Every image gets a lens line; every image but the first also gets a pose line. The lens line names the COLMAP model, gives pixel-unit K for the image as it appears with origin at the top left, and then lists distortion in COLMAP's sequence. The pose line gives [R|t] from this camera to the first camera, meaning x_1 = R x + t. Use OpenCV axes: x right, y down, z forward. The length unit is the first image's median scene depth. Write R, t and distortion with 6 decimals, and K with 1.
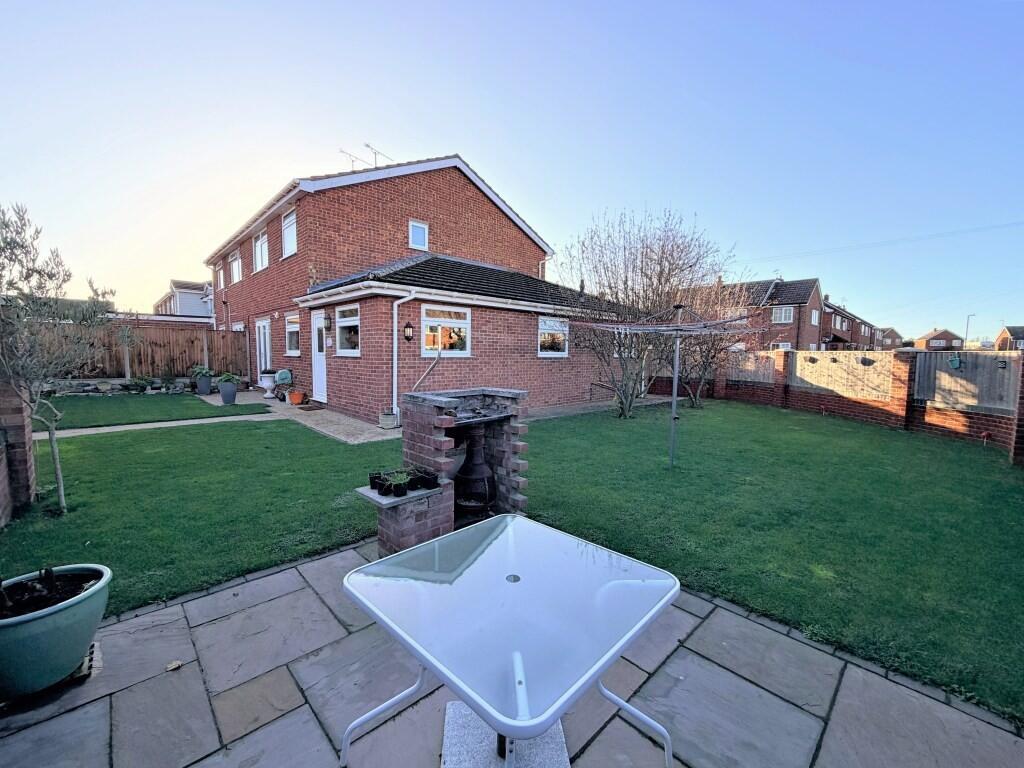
lens RADIAL K [[409.0, 0, 512.0], [0, 409.0, 384.0], [0, 0, 1]] dist [-0.000237, 0.000059]
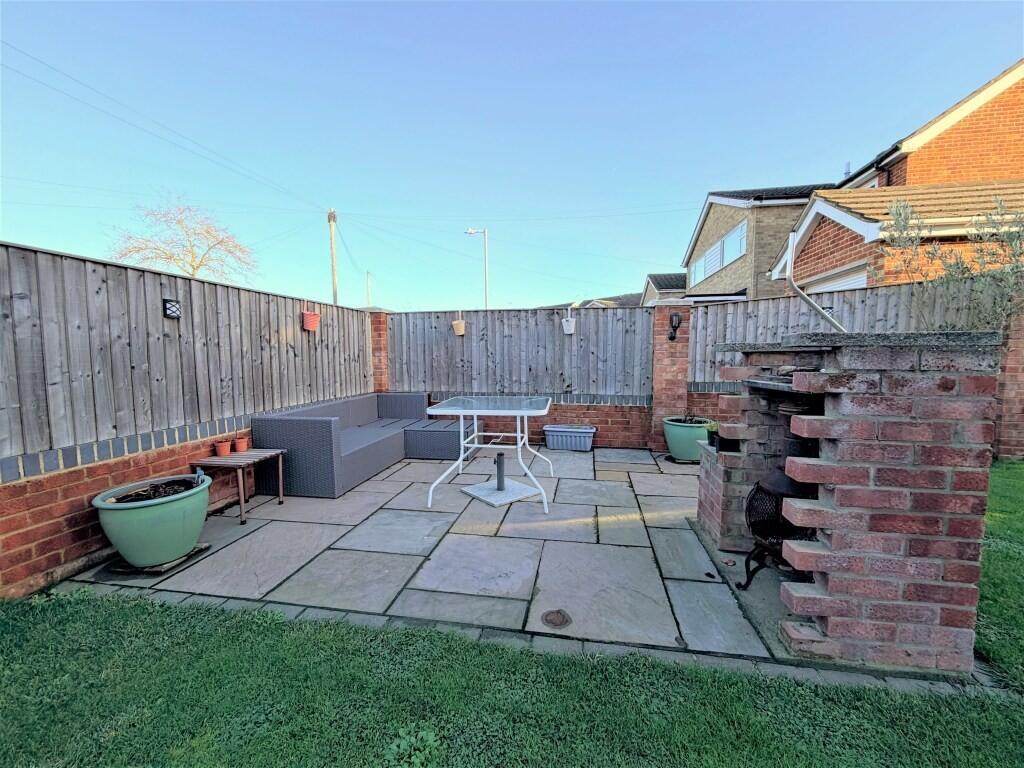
lens RADIAL K [[409.0, 0, 512.0], [0, 409.0, 384.0], [0, 0, 1]] dist [-0.000237, 0.000059]
pose [[-0.808171, 0.026644, -0.588345, 0.829216], [-0.054156, 0.991382, 0.119286, 0.052832], [0.586453, 0.128265, -0.799763, 1.875854]]
